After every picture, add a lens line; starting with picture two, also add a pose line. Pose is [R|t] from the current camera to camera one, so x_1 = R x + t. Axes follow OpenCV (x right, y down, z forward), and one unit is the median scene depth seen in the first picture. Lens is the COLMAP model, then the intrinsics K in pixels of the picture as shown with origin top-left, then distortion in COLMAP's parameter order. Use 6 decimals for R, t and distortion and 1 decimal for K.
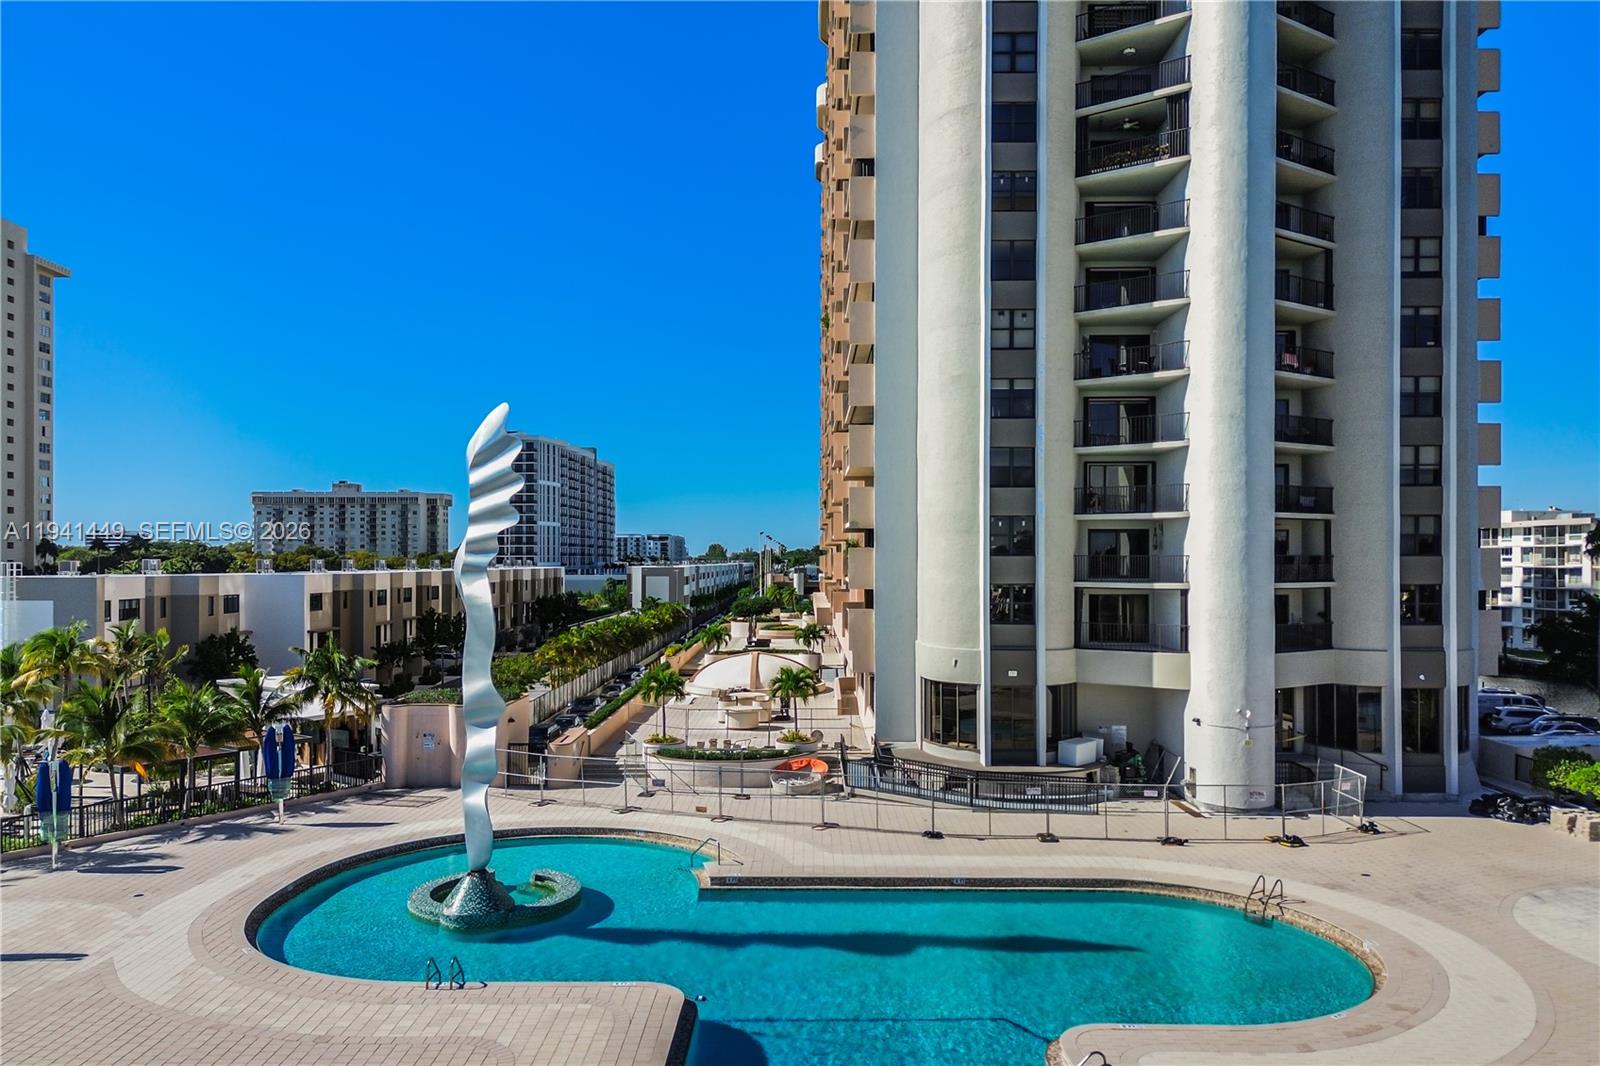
lens RADIAL K [[1158.8, 0, 800.1], [0, 1158.8, 555.0], [0, 0, 1]] dist [0.043177, -0.004117]
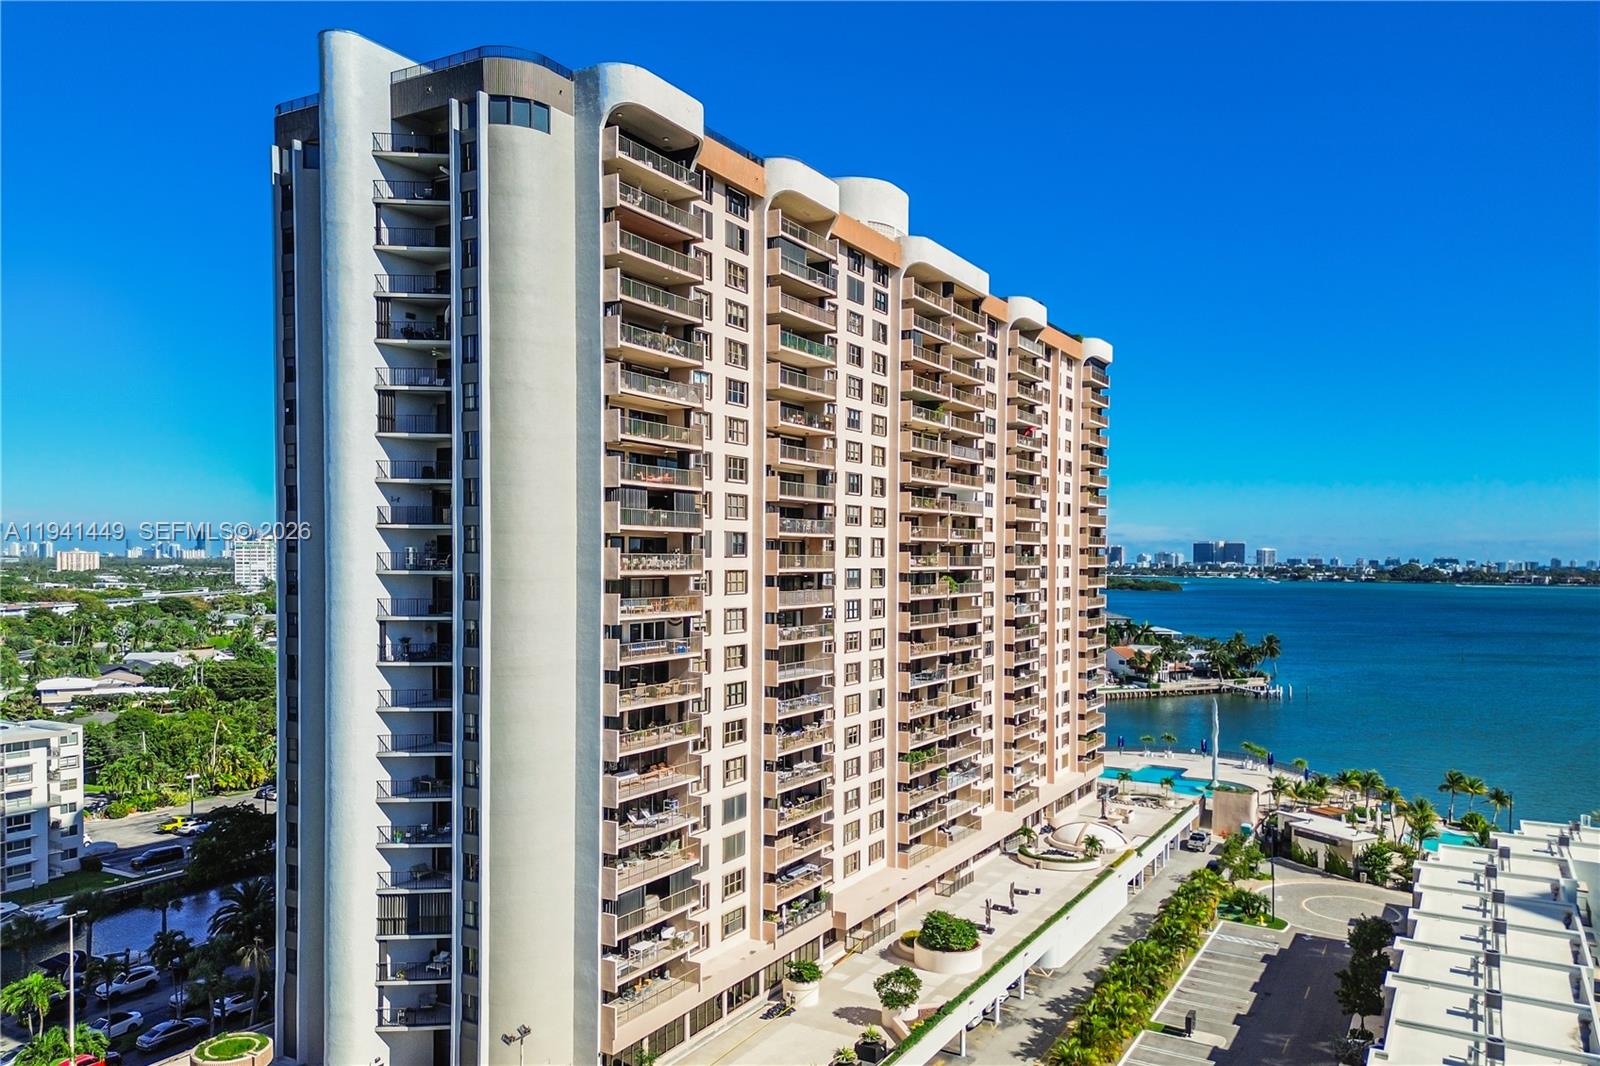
lens RADIAL K [[1132.3, 0, 786.6], [0, 1132.3, 534.3], [0, 0, 1]] dist [0.113447, -0.130993]
pose [[-0.856200, 0.007913, 0.516584, -0.891200], [-0.005054, 0.999707, -0.023691, -0.511250], [-0.516620, -0.022895, -0.855909, 4.561894]]
